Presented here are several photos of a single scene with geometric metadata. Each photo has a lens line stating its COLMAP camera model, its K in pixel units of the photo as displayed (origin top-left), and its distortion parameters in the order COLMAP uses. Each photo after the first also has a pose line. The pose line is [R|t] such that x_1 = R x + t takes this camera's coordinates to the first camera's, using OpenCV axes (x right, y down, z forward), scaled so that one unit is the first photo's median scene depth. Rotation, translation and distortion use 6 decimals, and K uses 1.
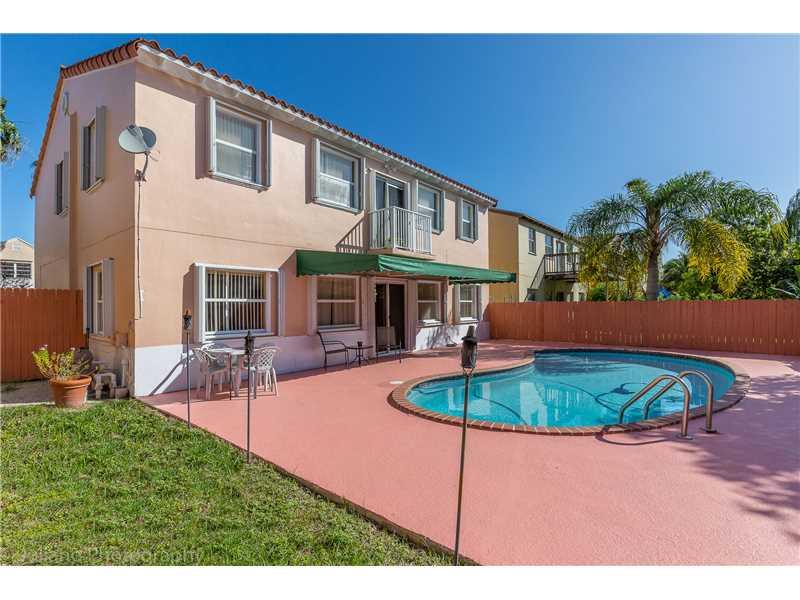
lens RADIAL K [[379.3, 0, 400.0], [0, 379.3, 300.0], [0, 0, 1]] dist [0.000470, 0.000117]
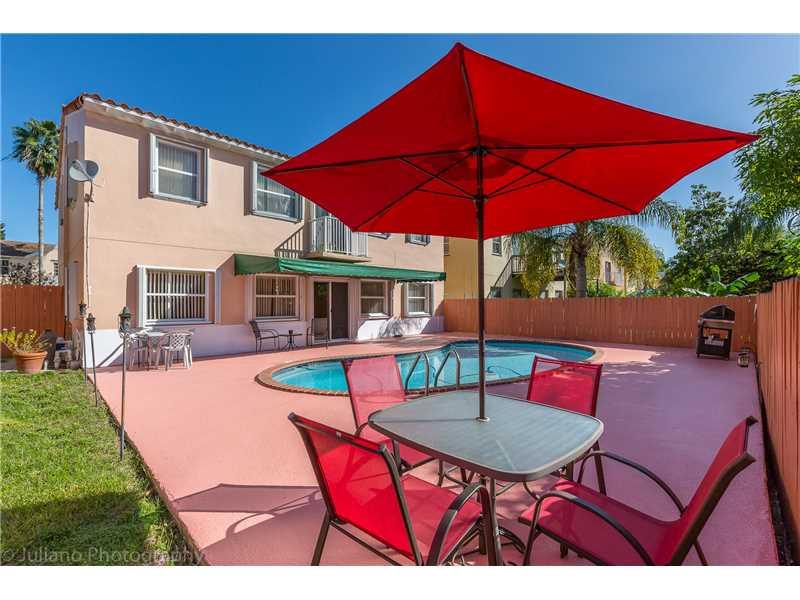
lens RADIAL K [[356.2, 0, 400.0], [0, 356.2, 300.0], [0, 0, 1]] dist [0.001666, 0.000292]
pose [[0.997403, 0.004744, -0.071872, 0.350543], [-0.004254, 0.999967, 0.006964, 0.005905], [0.071902, -0.006641, 0.997390, -0.106998]]
